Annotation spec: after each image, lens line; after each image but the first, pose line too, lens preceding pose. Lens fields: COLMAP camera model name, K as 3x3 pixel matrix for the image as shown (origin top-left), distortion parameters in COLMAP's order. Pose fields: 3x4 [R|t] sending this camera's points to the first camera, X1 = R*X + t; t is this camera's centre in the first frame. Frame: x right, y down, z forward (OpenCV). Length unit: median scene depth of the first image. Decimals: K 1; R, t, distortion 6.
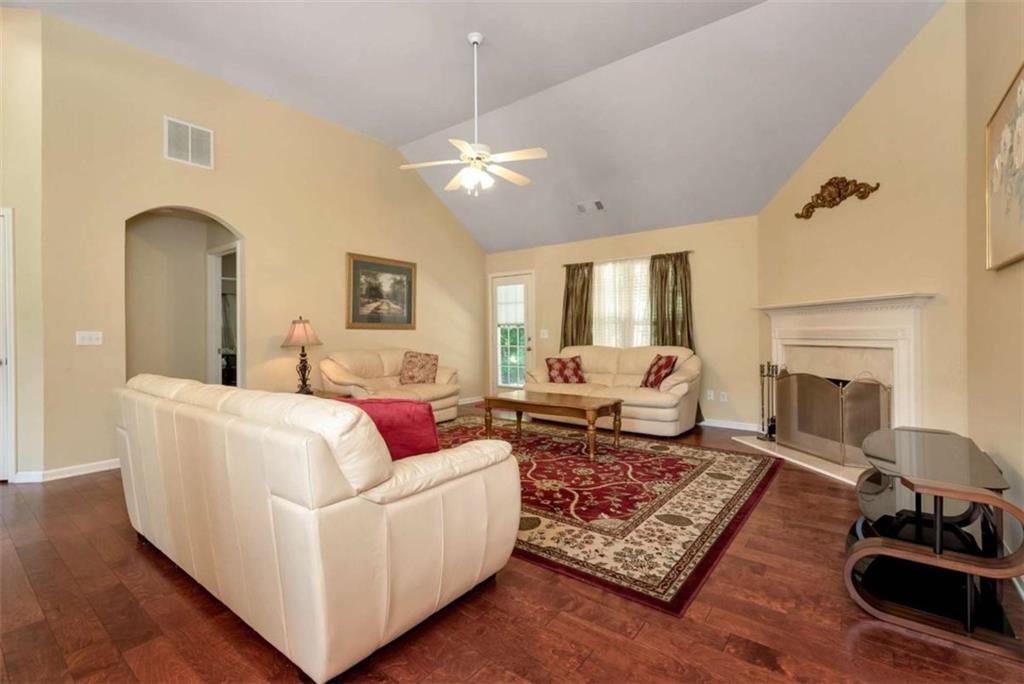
lens RADIAL K [[460.7, 0, 509.0], [0, 460.7, 327.1], [0, 0, 1]] dist [0.004946, -0.002236]
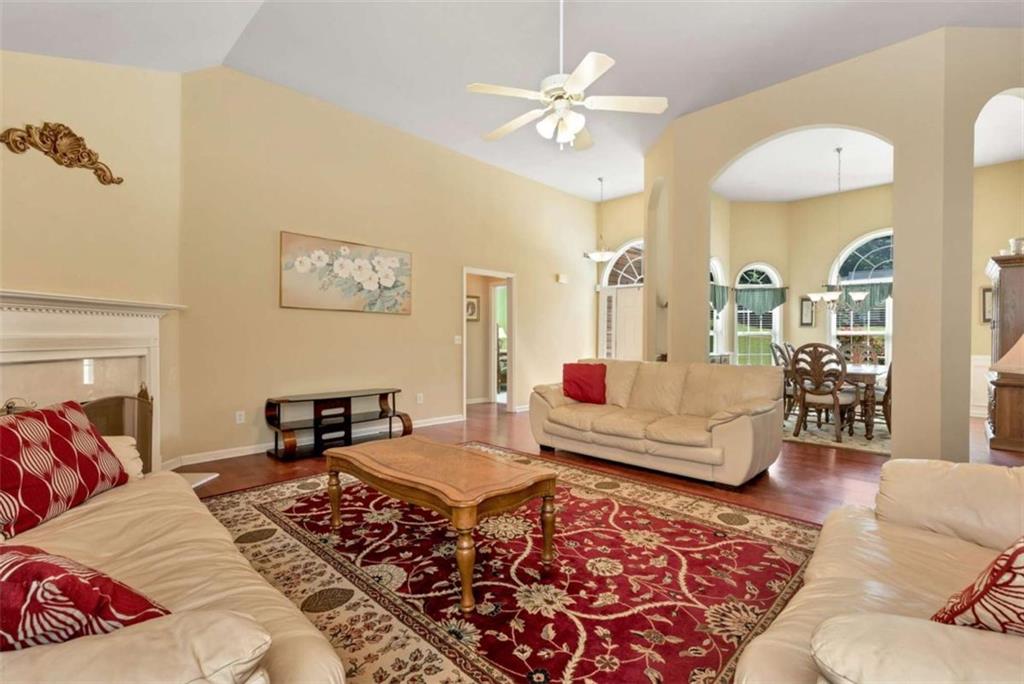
lens RADIAL K [[460.7, 0, 503.3], [0, 460.7, 335.7], [0, 0, 1]] dist [0.004946, -0.002236]
pose [[-0.993544, 0.003057, 0.113405, -0.050215], [0.001269, 0.999874, -0.015837, 0.014770], [-0.113439, -0.015591, -0.993423, 1.501251]]
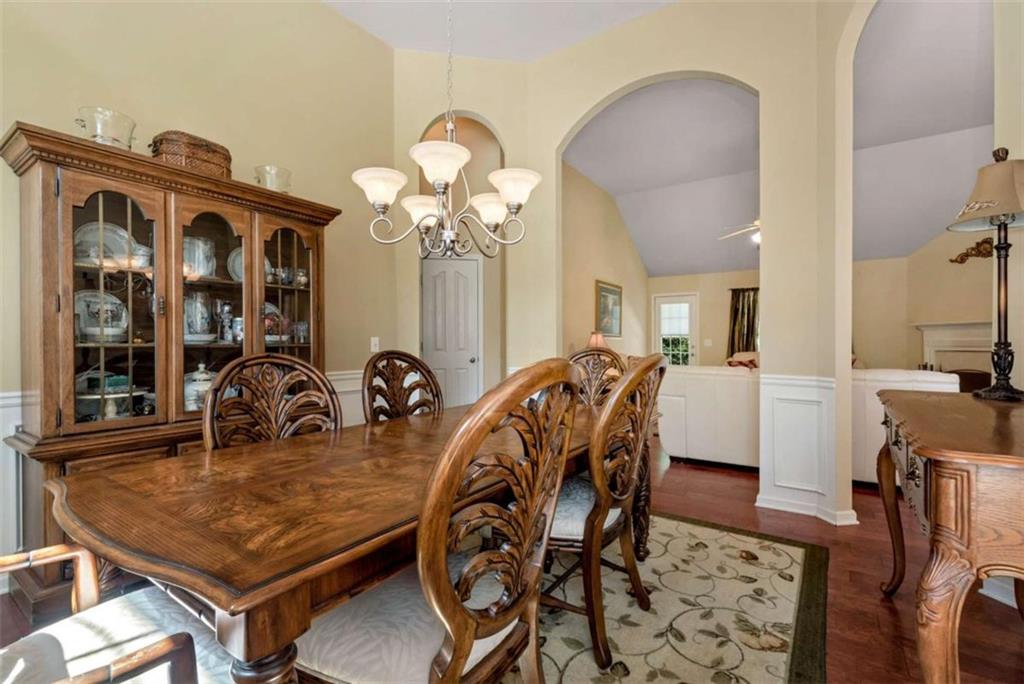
lens RADIAL K [[460.7, 0, 512.0], [0, 460.7, 340.9], [0, 0, 1]] dist [0.004946, -0.002236]
pose [[0.997491, 0.005472, 0.070585, -0.837354], [-0.006159, 0.999936, 0.009519, 0.000830], [-0.070528, -0.009930, 0.997460, -0.333198]]
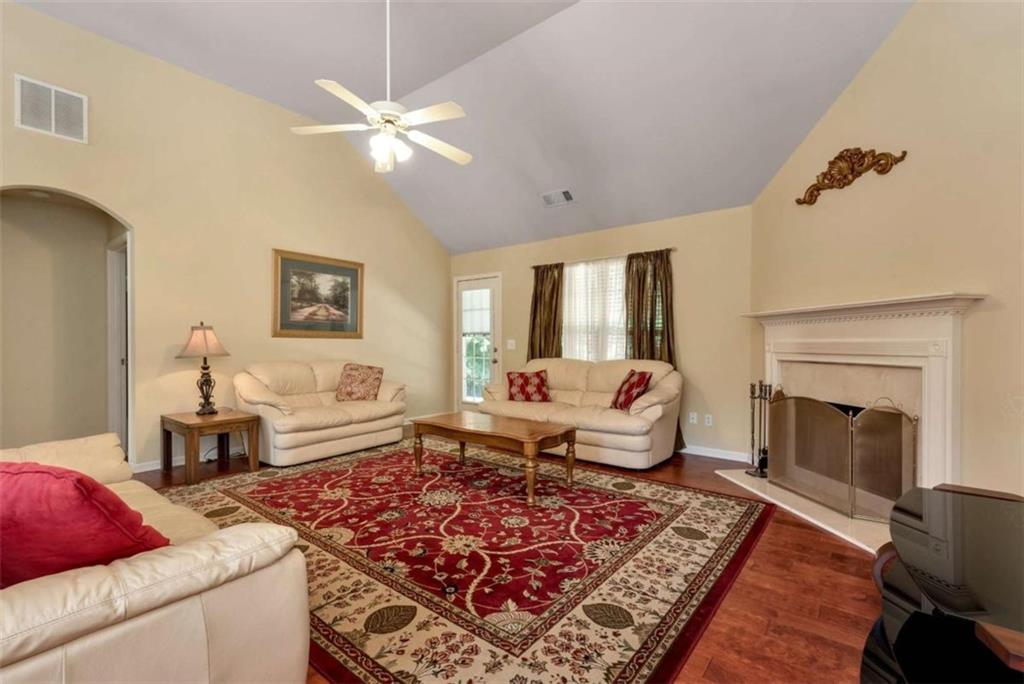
lens RADIAL K [[460.7, 0, 504.1], [0, 460.7, 341.0], [0, 0, 1]] dist [0.004946, -0.002236]
pose [[0.999845, 0.007298, -0.016049, 0.124749], [-0.007144, 0.999928, 0.009638, -0.000319], [0.016118, -0.009521, 0.999825, 0.182491]]
